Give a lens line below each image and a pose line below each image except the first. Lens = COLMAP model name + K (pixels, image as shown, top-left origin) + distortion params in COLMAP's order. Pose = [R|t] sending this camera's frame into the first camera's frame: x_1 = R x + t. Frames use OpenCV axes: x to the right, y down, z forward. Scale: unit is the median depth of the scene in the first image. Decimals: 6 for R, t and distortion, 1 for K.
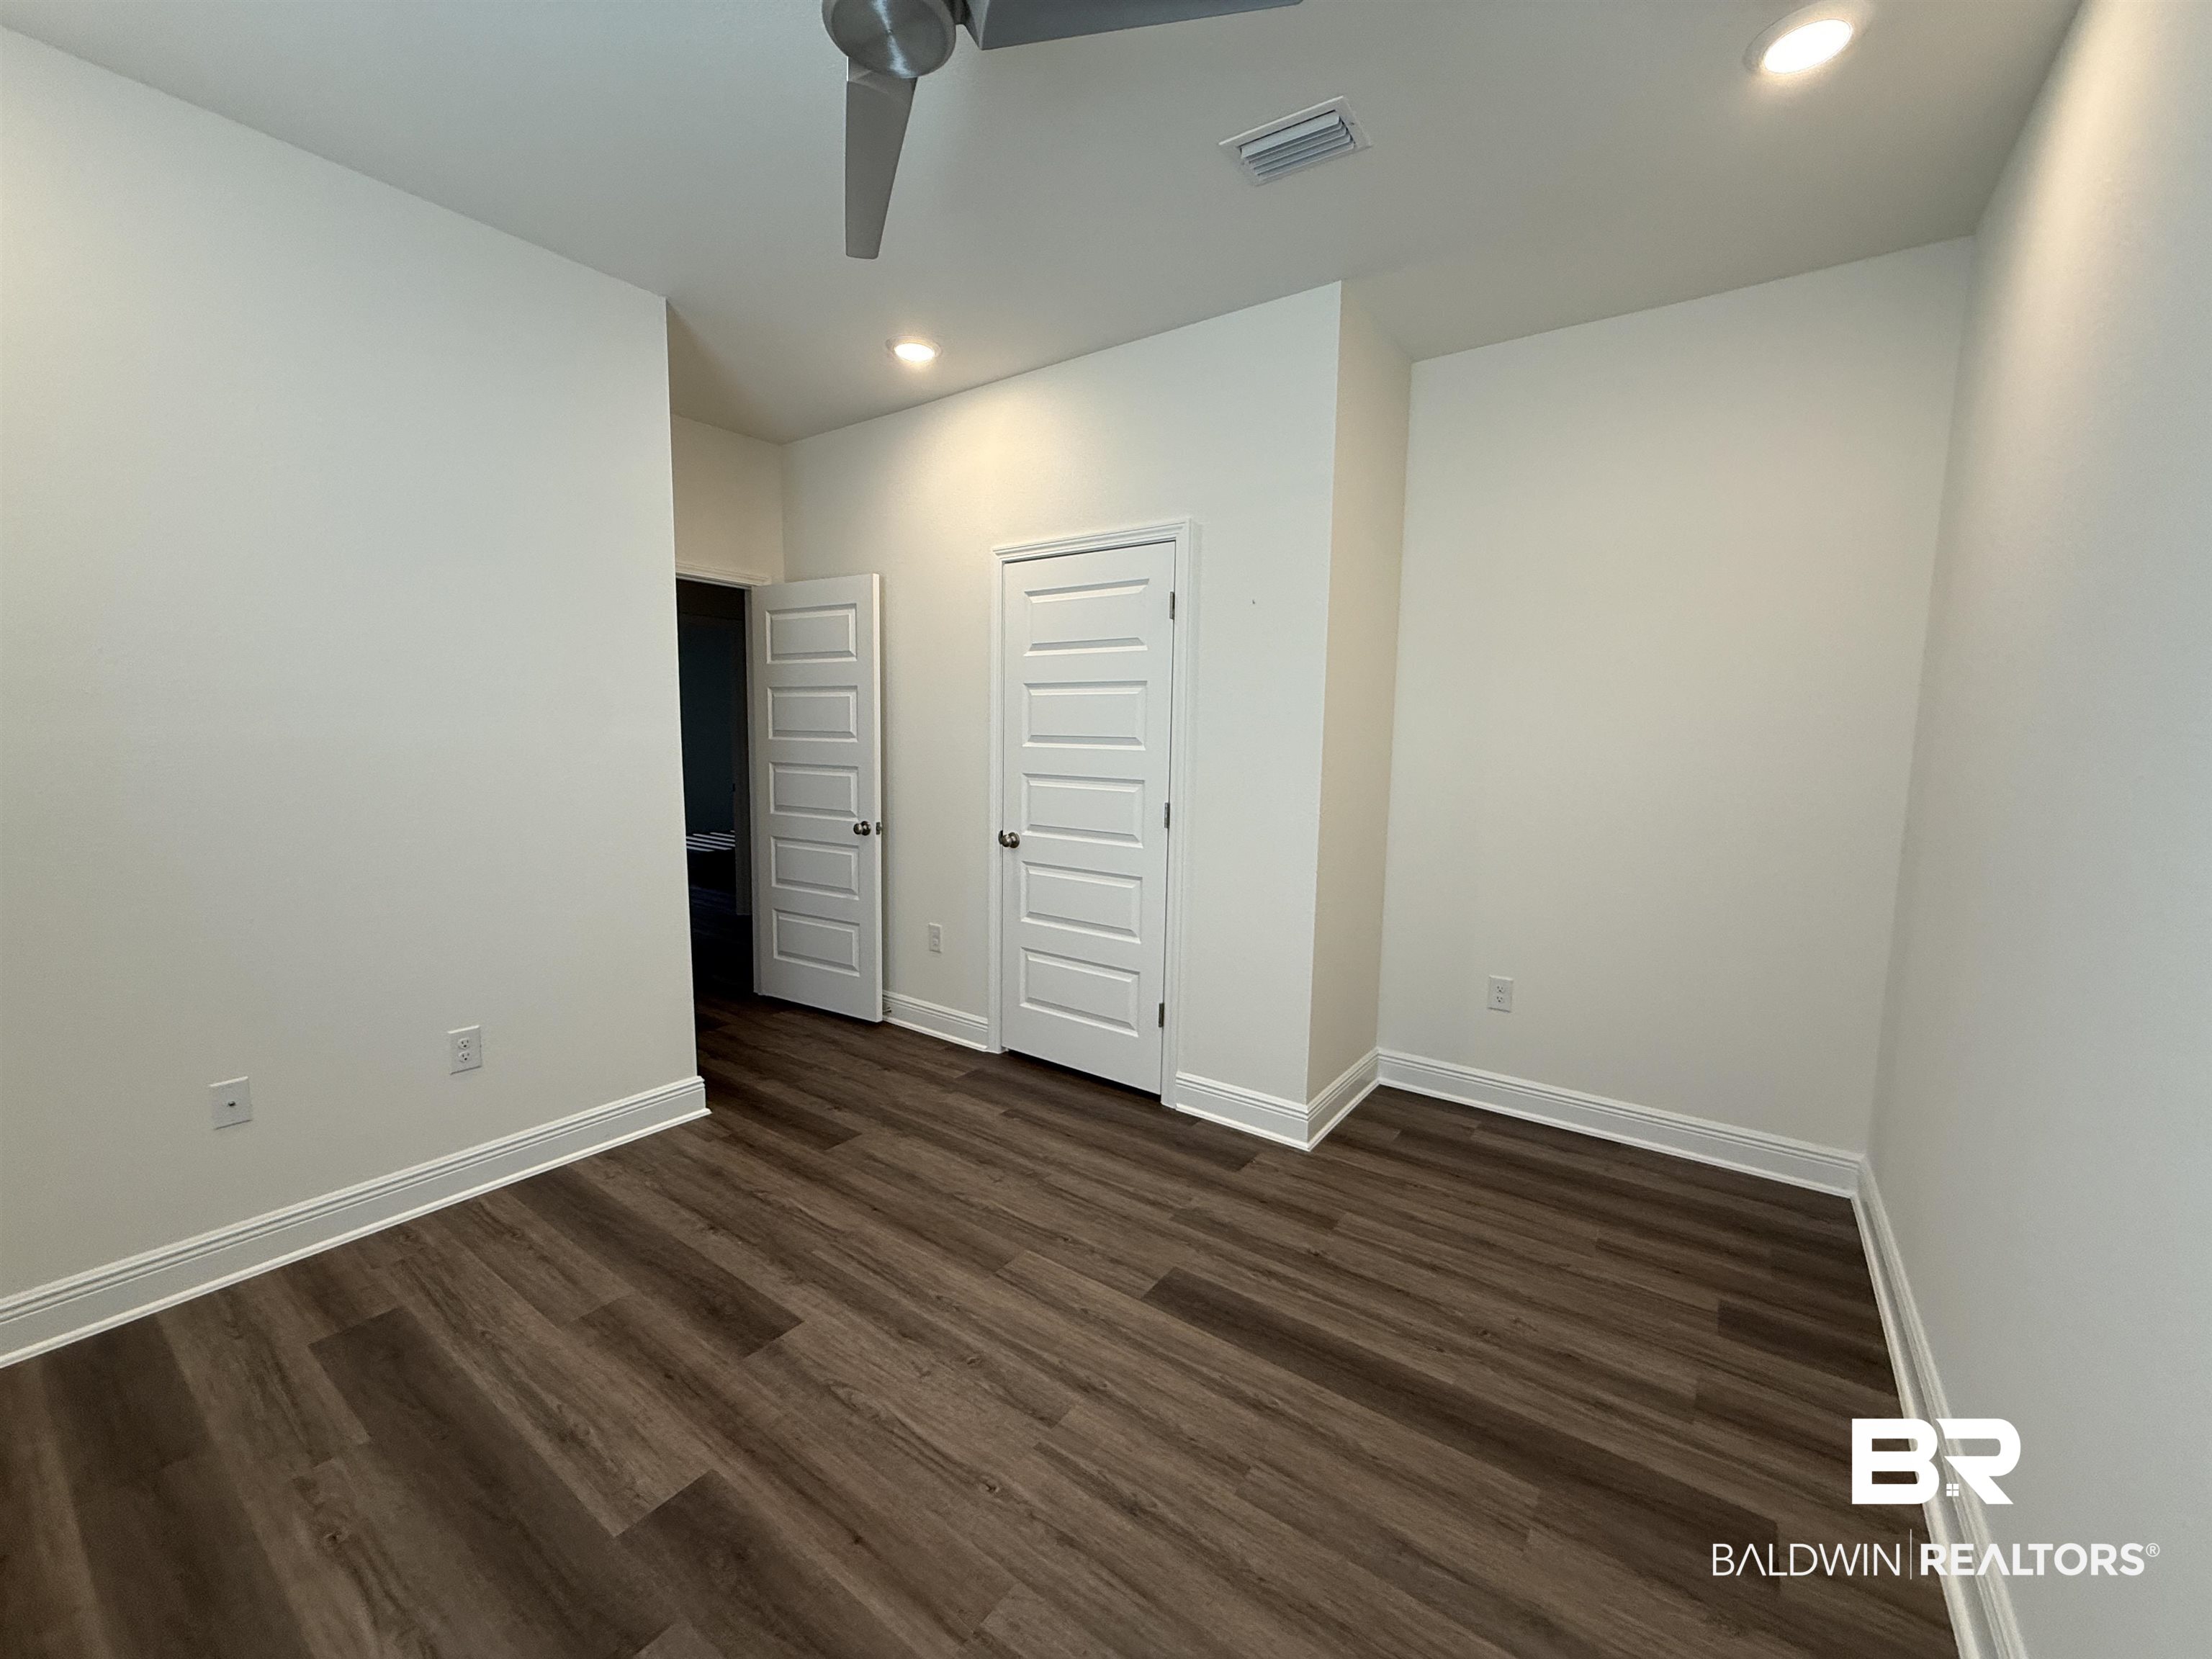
lens RADIAL K [[879.6, 0, 1105.5], [0, 879.6, 828.4], [0, 0, 1]] dist [0.001181, -0.000250]
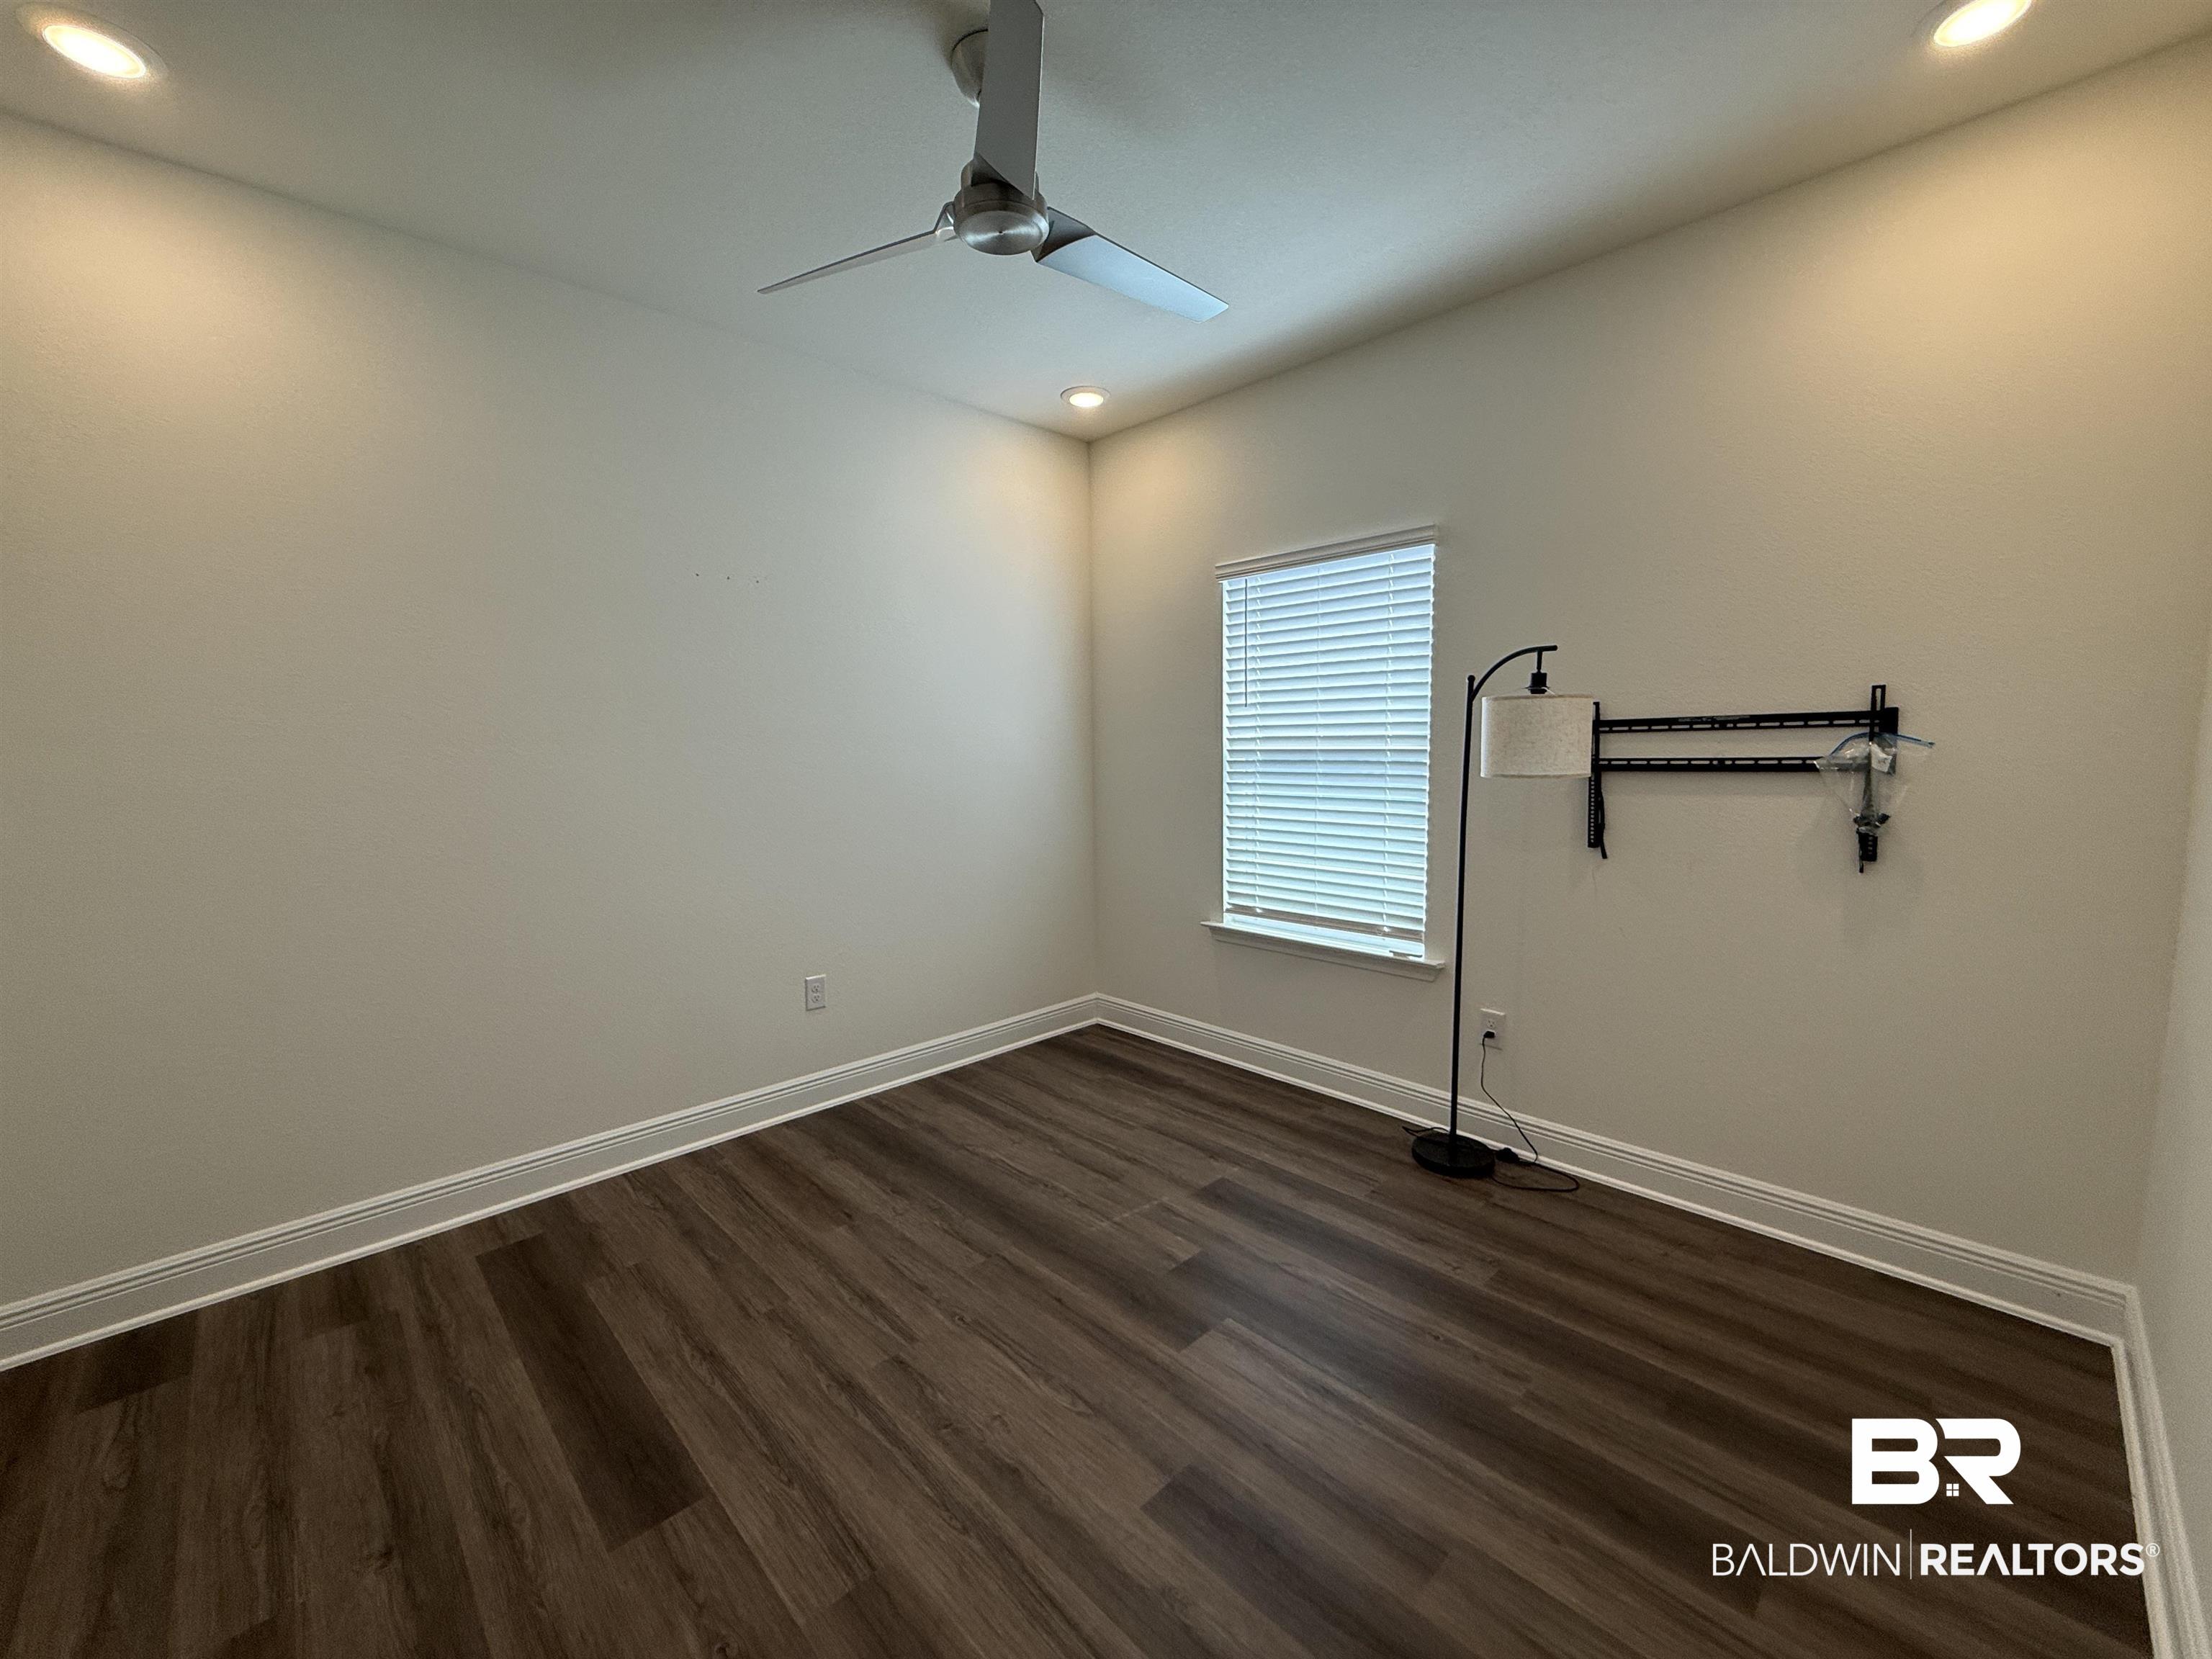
lens RADIAL K [[879.6, 0, 1106.6], [0, 879.6, 830.2], [0, 0, 1]] dist [0.001181, -0.000250]
pose [[-0.984388, -0.019320, 0.174947, -0.474888], [0.019122, 0.976336, 0.215412, -0.202026], [-0.174968, 0.215394, -0.960724, 1.757583]]
